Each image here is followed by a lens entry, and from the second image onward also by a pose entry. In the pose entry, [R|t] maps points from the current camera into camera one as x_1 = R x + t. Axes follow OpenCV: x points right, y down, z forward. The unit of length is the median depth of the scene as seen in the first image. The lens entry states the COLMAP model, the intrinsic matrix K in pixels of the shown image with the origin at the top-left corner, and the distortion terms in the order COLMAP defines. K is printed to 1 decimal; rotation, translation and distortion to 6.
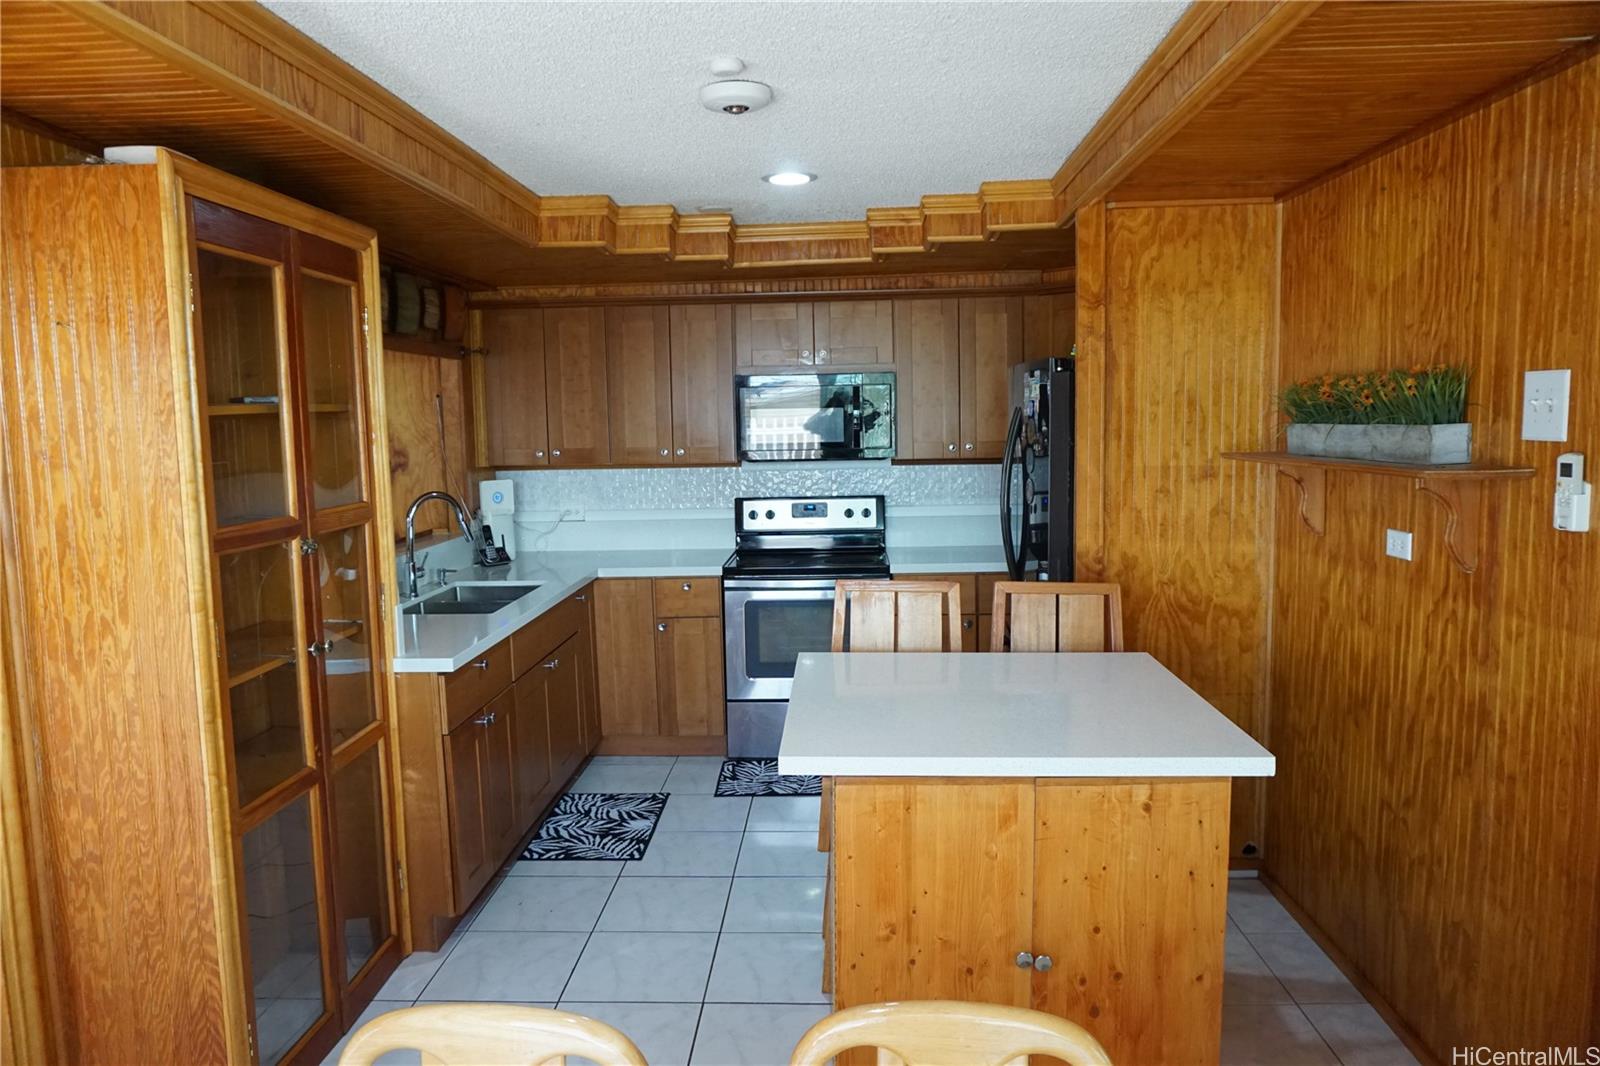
lens RADIAL K [[1058.8, 0, 800.0], [0, 1058.8, 533.0], [0, 0, 1]] dist [-0.005205, -0.001740]
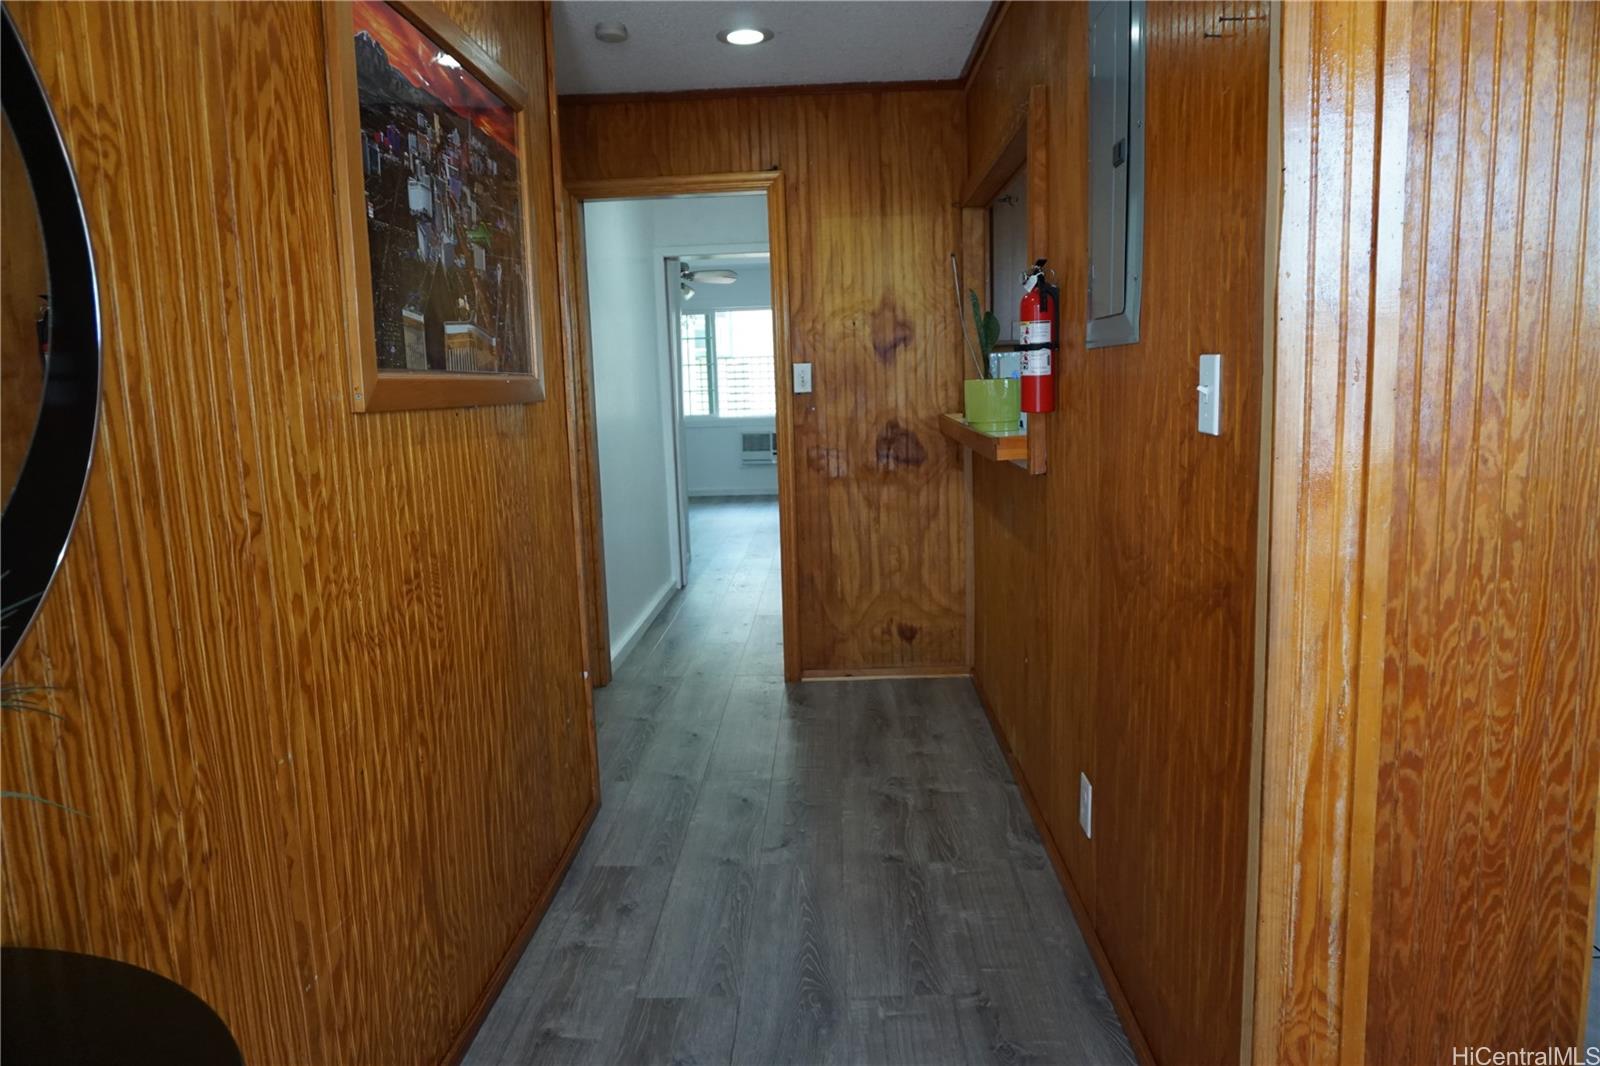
lens RADIAL K [[1058.8, 0, 800.0], [0, 1058.8, 533.0], [0, 0, 1]] dist [-0.005205, -0.001740]
pose [[0.999634, -0.025466, 0.009155, -1.060316], [0.025145, 0.999118, 0.033628, 0.132678], [-0.010004, -0.033385, 0.999392, 0.345521]]
